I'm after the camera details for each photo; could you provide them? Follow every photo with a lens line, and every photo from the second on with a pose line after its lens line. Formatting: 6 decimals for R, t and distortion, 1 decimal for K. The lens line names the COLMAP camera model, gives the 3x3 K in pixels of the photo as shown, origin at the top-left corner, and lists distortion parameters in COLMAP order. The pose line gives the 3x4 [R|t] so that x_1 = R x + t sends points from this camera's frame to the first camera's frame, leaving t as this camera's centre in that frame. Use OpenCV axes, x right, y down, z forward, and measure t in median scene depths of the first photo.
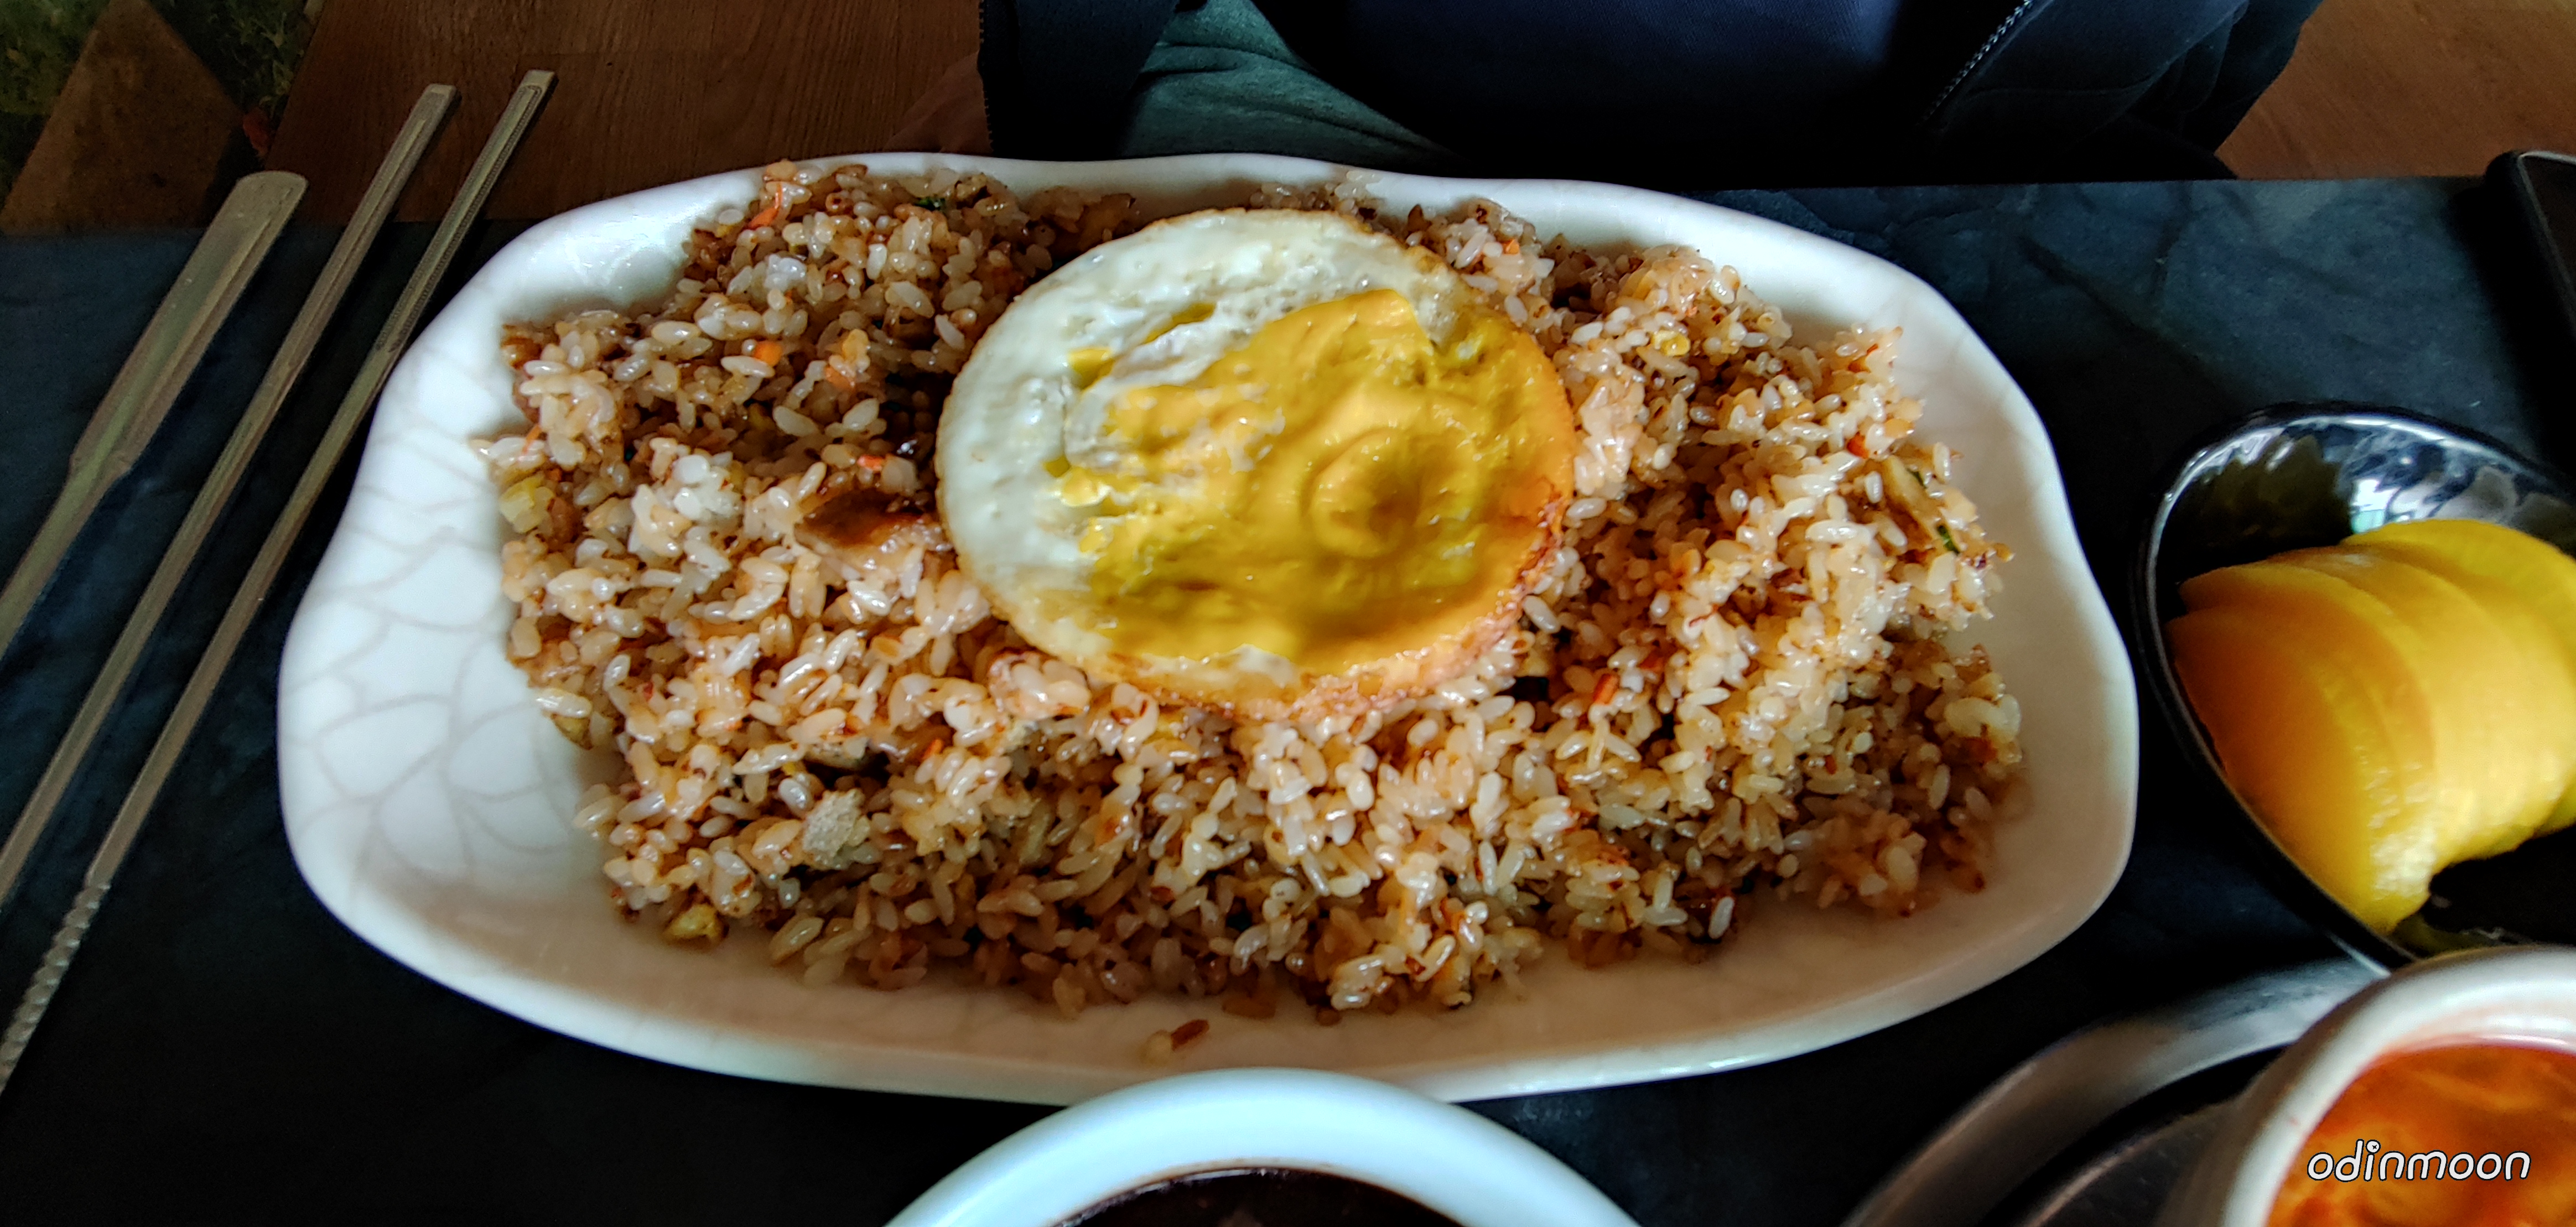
lens RADIAL K [[1235.2, 0, 1248.4], [0, 1235.2, 617.5], [0, 0, 1]] dist [-0.001913, -0.000205]
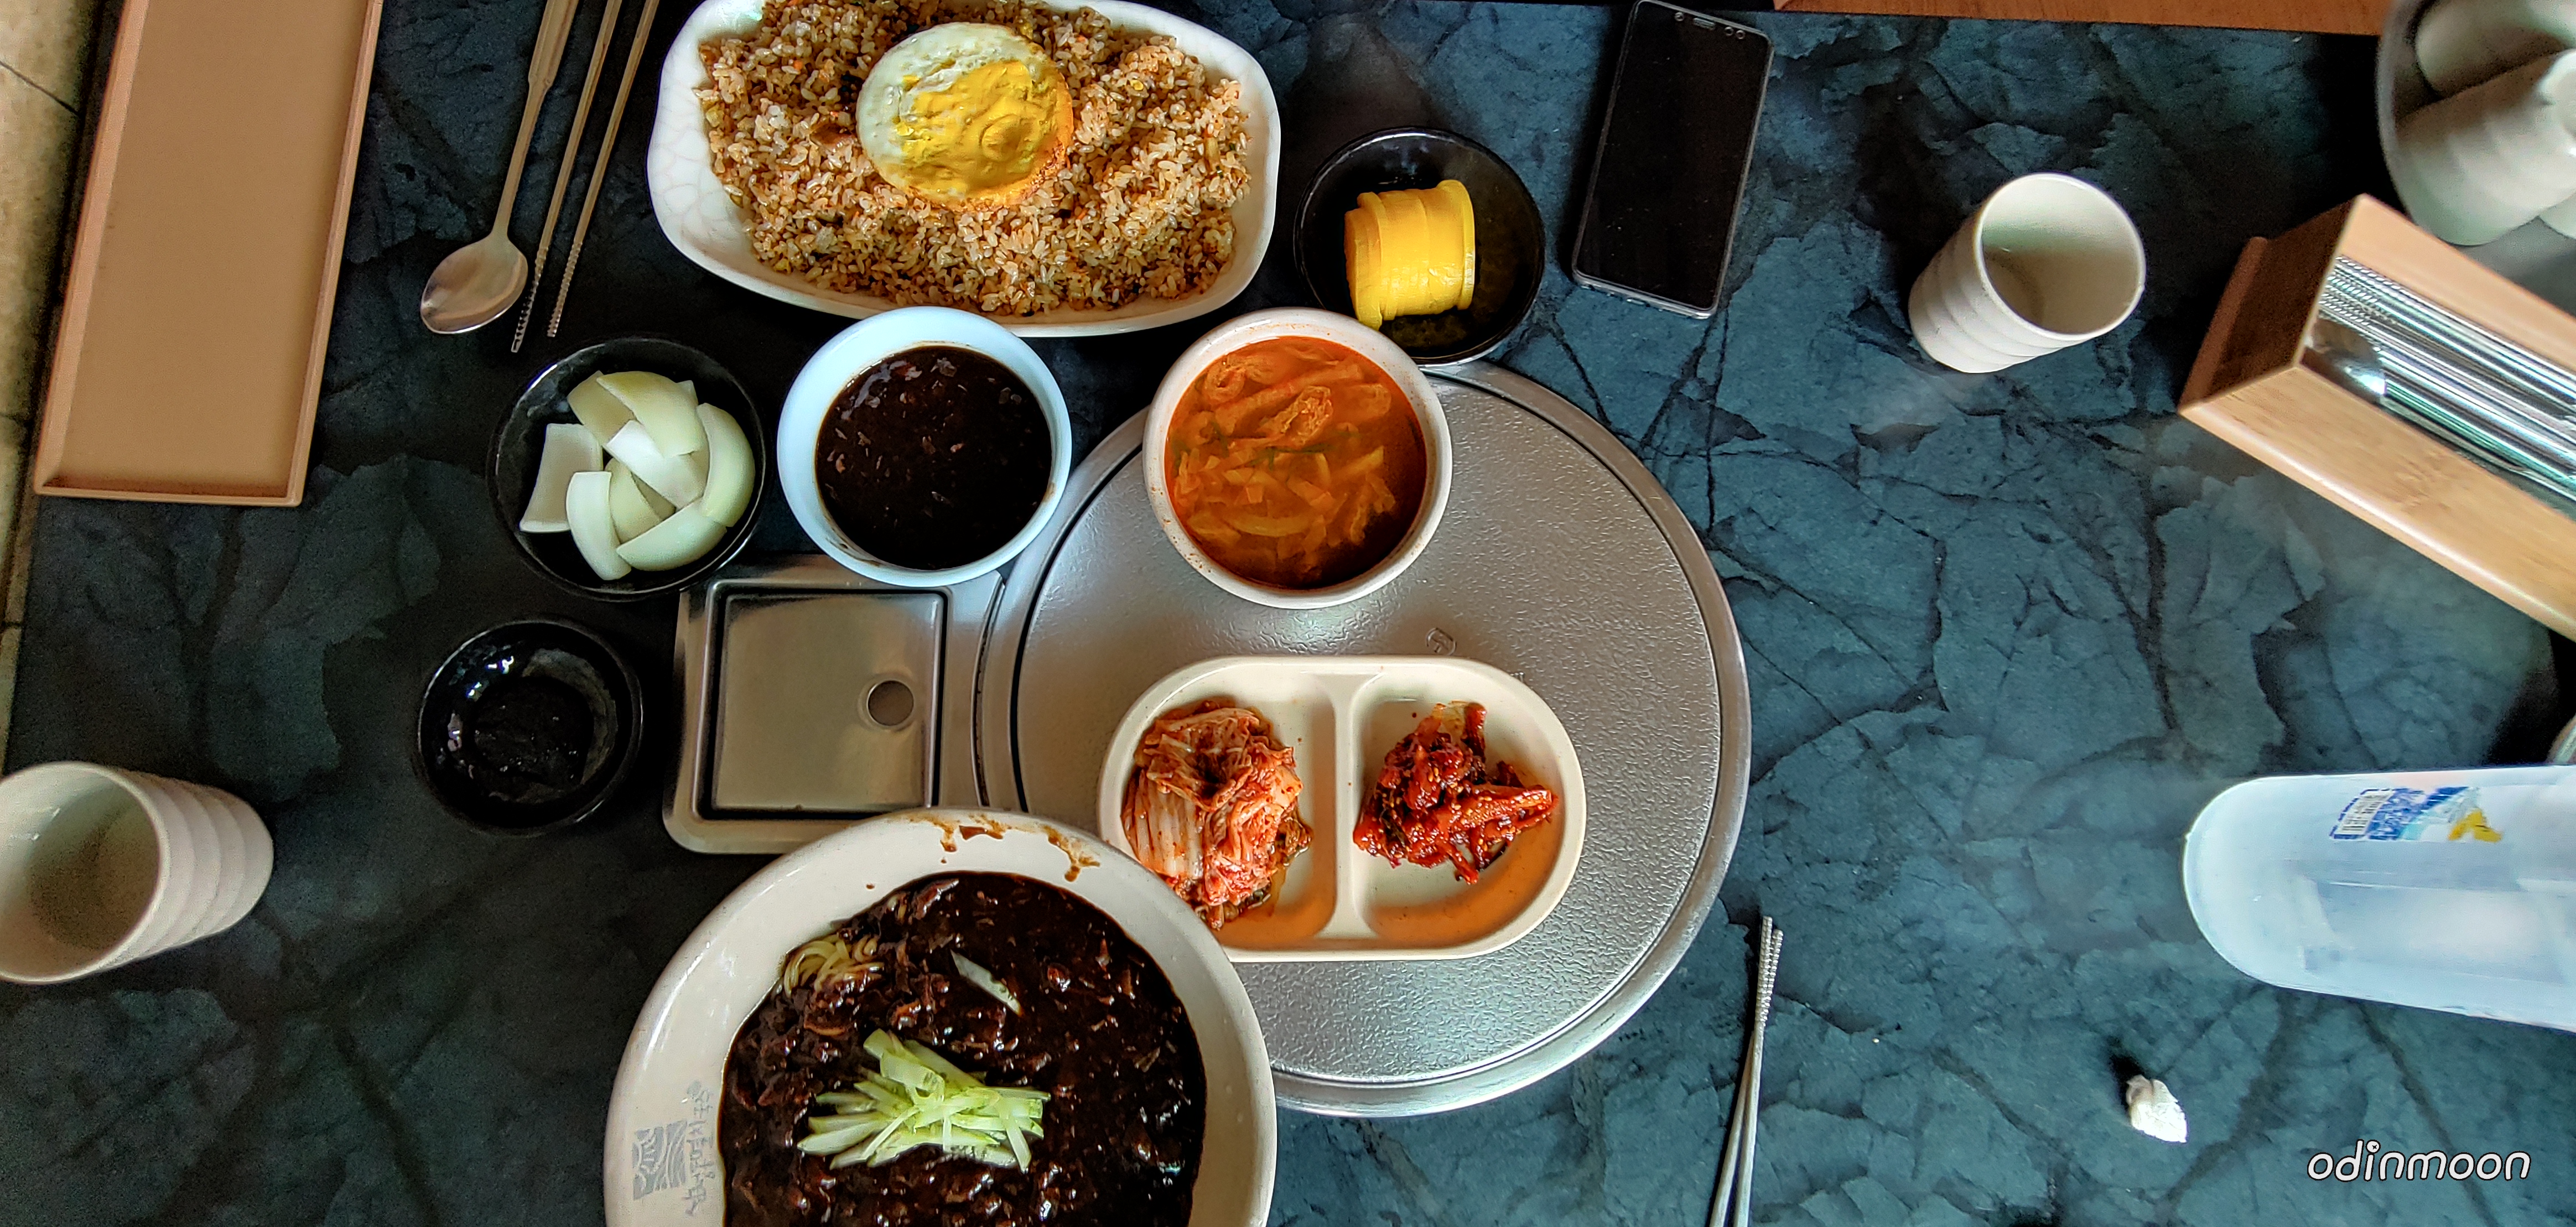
lens RADIAL K [[1235.2, 0, 1248.4], [0, 1235.2, 617.5], [0, 0, 1]] dist [-0.001913, -0.000205]
pose [[0.996554, 0.082760, 0.005499, 0.765702], [-0.080308, 0.946192, 0.313482, 0.011647], [0.020741, -0.312844, 0.949578, -2.166362]]
